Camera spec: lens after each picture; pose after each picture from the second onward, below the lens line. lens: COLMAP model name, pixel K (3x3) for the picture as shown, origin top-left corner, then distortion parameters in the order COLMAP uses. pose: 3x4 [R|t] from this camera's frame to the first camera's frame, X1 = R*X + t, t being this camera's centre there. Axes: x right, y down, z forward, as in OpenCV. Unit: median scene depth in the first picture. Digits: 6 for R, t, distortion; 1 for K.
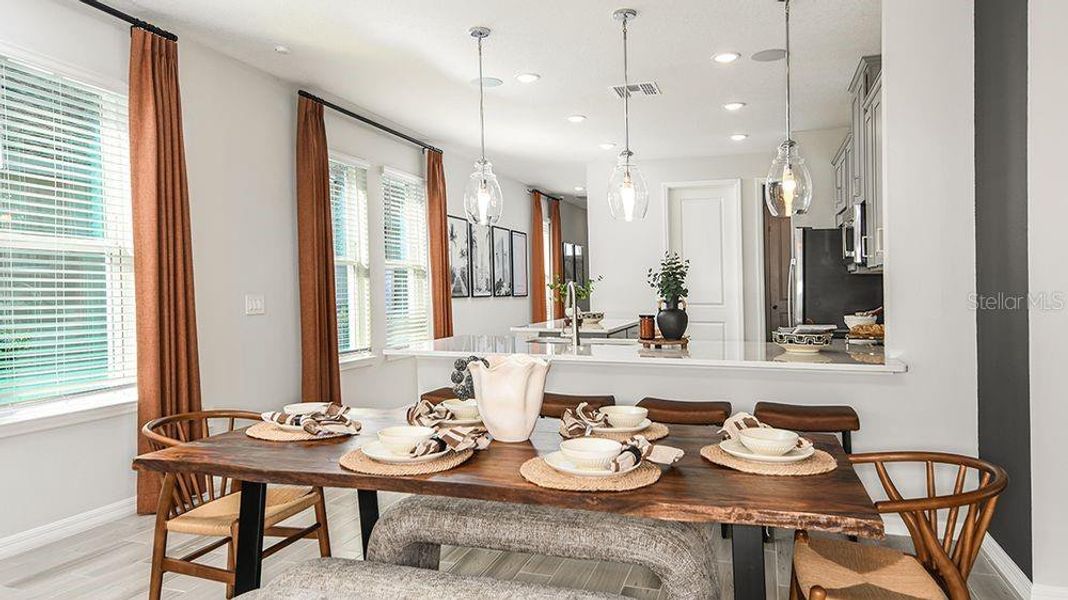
lens RADIAL K [[694.0, 0, 539.6], [0, 694.0, 255.4], [0, 0, 1]] dist [0.000334, -0.004369]
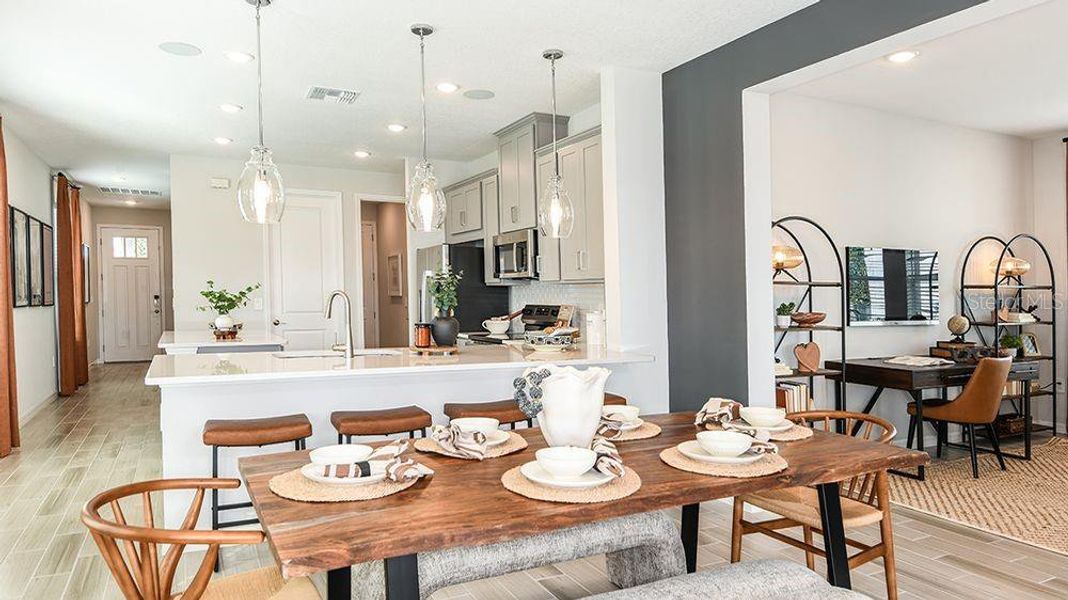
lens RADIAL K [[694.0, 0, 539.6], [0, 694.0, 255.4], [0, 0, 1]] dist [0.000334, -0.004369]
pose [[0.712724, 0.052515, 0.699476, -0.257541], [-0.042653, 0.998593, -0.031511, 0.001652], [-0.700147, -0.007376, 0.713961, 0.094653]]
